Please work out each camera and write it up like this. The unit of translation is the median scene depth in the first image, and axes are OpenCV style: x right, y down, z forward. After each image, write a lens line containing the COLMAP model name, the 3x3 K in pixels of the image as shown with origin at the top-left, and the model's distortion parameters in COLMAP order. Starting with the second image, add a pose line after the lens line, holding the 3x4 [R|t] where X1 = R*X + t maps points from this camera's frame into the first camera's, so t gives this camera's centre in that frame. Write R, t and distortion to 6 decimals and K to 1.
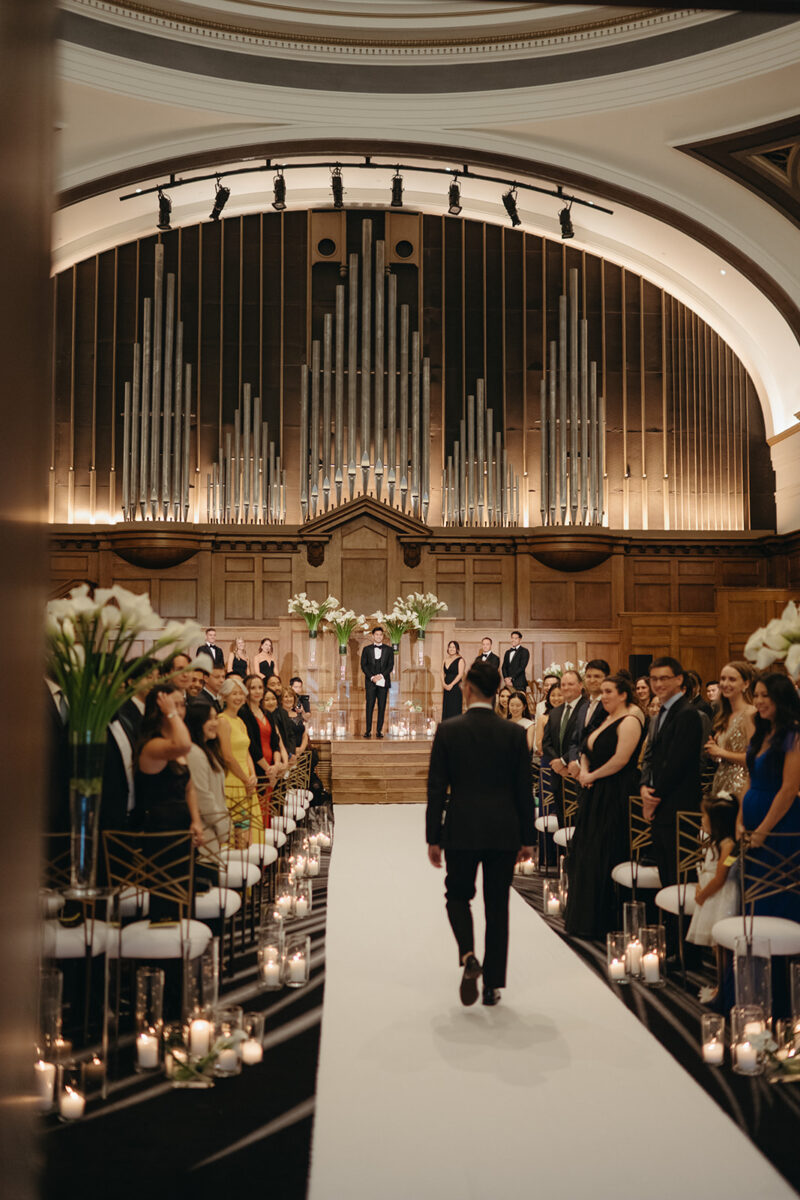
lens RADIAL K [[1260.8, 0, 398.4], [0, 1260.8, 615.3], [0, 0, 1]] dist [-0.010361, 0.014003]
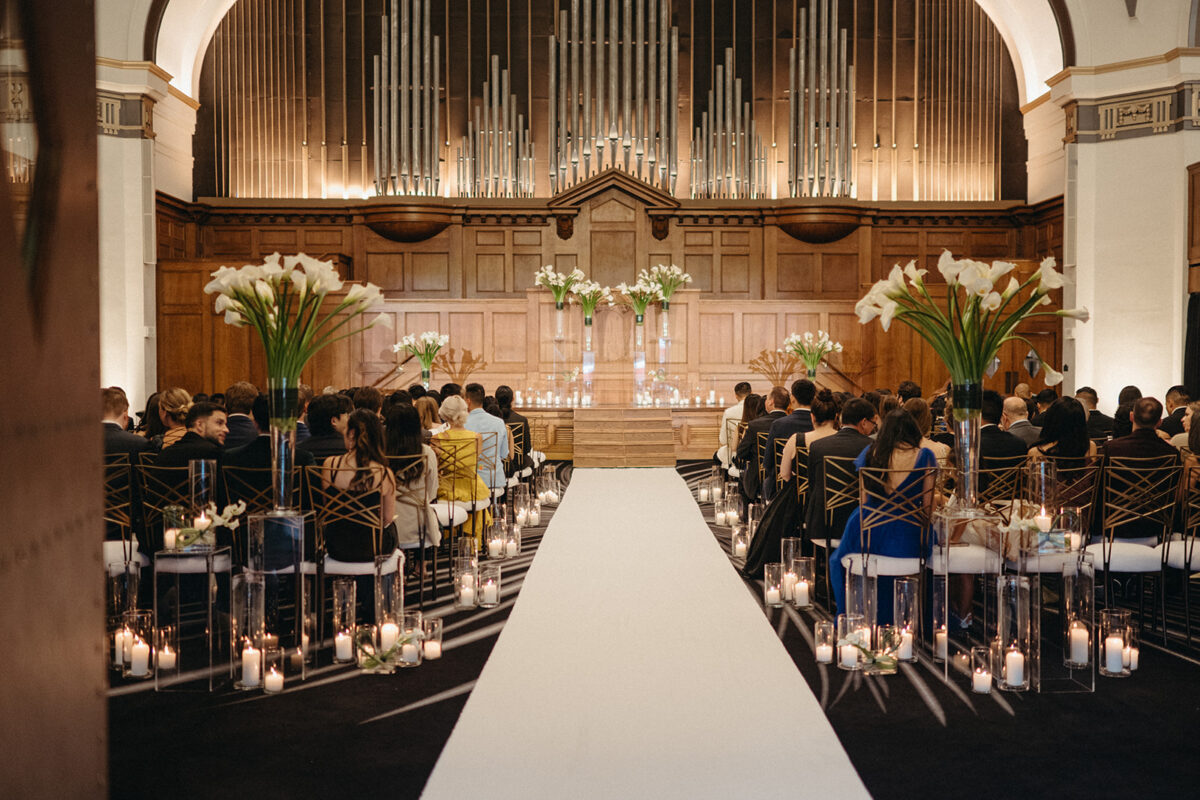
lens RADIAL K [[1279.9, 0, 627.0], [0, 1279.9, 425.9], [0, 0, 1]] dist [-0.009370, 0.010691]
pose [[0.999218, 0.000232, -0.039550, 0.025044], [0.003934, 0.994442, 0.105210, 0.002447], [0.039355, -0.105283, 0.993663, -0.036766]]
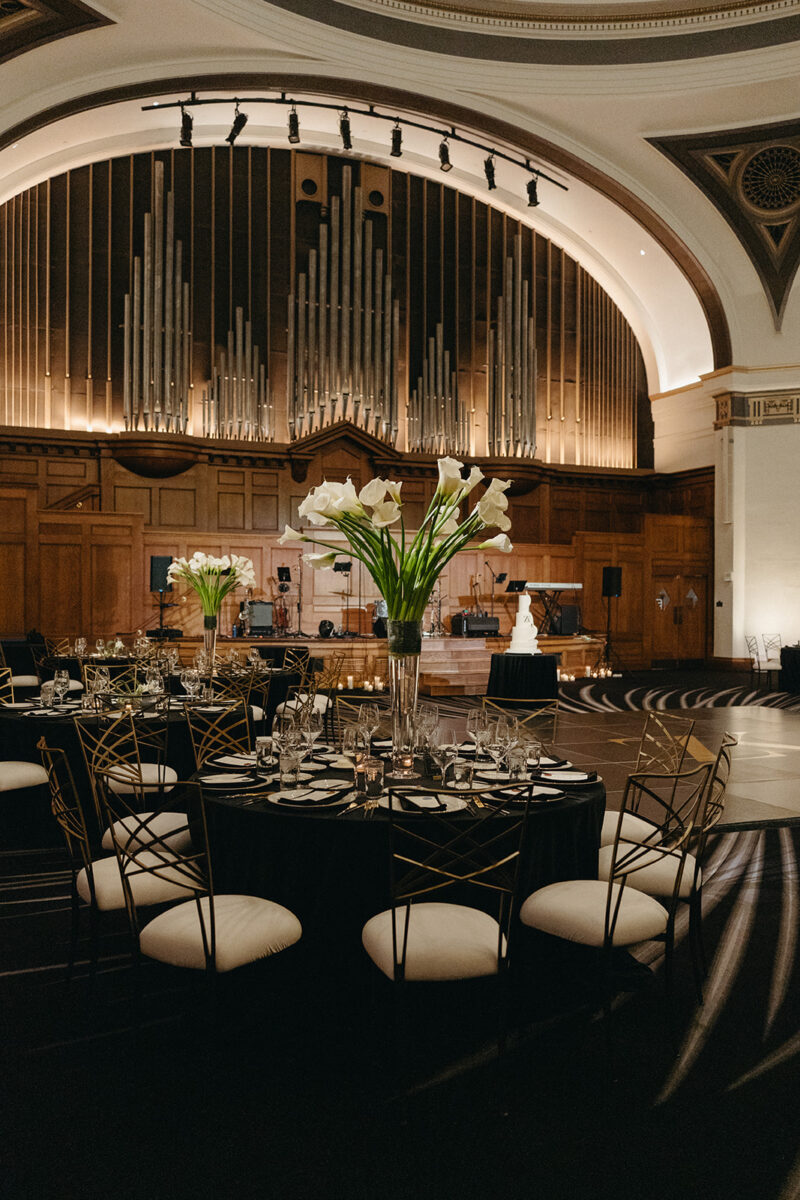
lens RADIAL K [[1002.9, 0, 408.1], [0, 1002.9, 616.5], [0, 0, 1]] dist [-0.019764, -0.006565]
pose [[0.946898, 0.000675, 0.321533, -0.257796], [-0.025422, 0.997024, 0.072775, 0.011826], [-0.320527, -0.077084, 0.944098, 0.135189]]
